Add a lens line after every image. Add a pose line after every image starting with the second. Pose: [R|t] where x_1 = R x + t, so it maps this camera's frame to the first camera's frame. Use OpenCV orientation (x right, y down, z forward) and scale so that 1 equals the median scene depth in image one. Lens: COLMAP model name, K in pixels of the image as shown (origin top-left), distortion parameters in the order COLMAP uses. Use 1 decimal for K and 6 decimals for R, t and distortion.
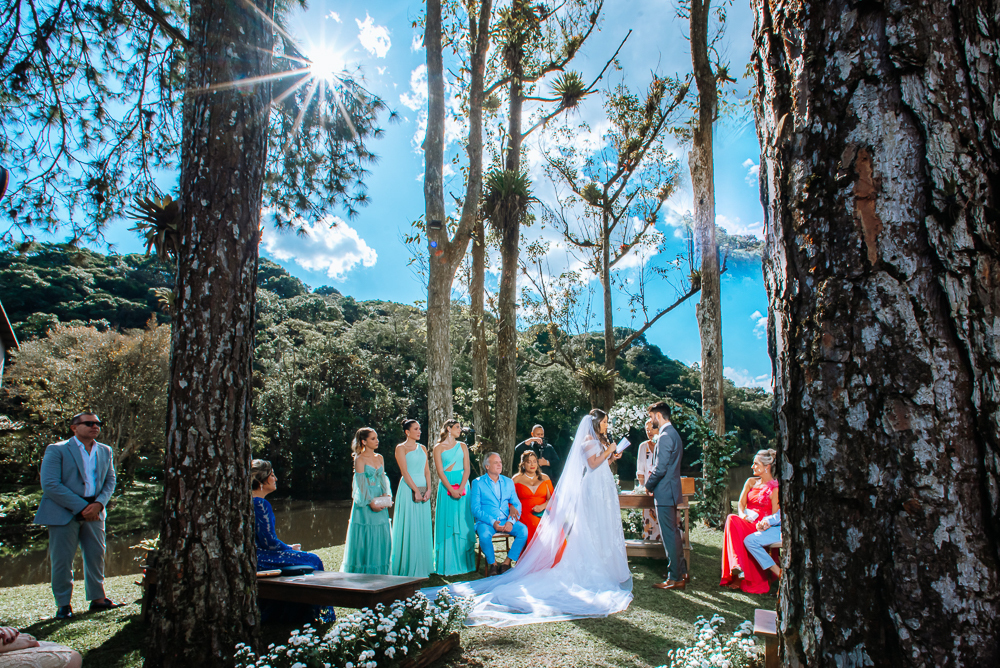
lens RADIAL K [[560.0, 0, 503.5], [0, 560.0, 383.1], [0, 0, 1]] dist [-0.060160, 0.000094]
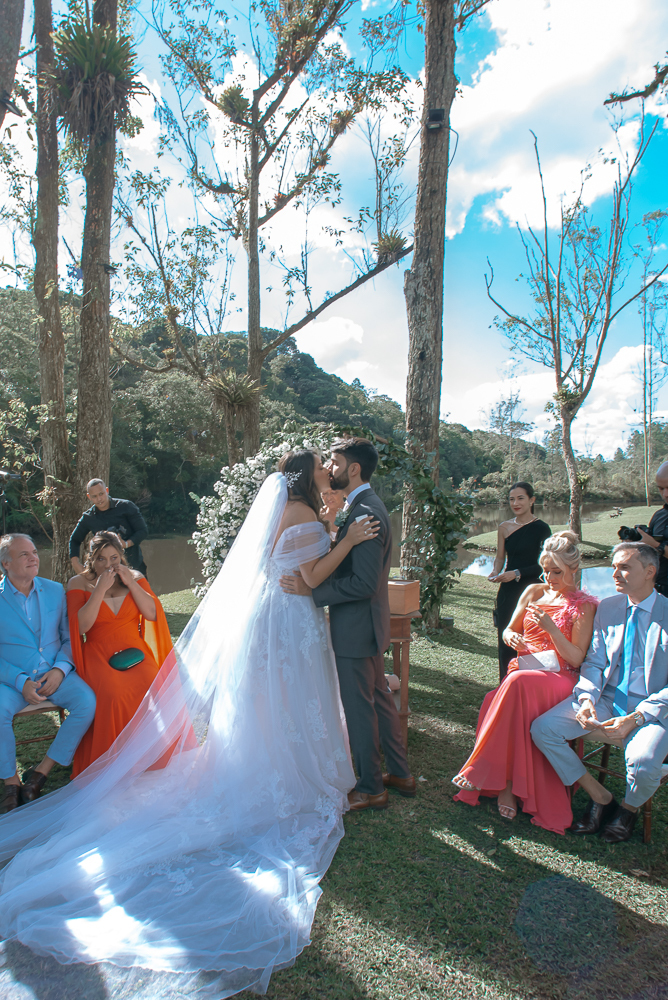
lens RADIAL K [[681.4, 0, 289.1], [0, 681.4, 526.9], [0, 0, 1]] dist [-0.050192, 0.001433]
pose [[0.968694, -0.011689, 0.247982, 0.021566], [-0.033949, 0.983270, 0.178962, 0.002377], [-0.245925, -0.181778, 0.952091, 0.153567]]
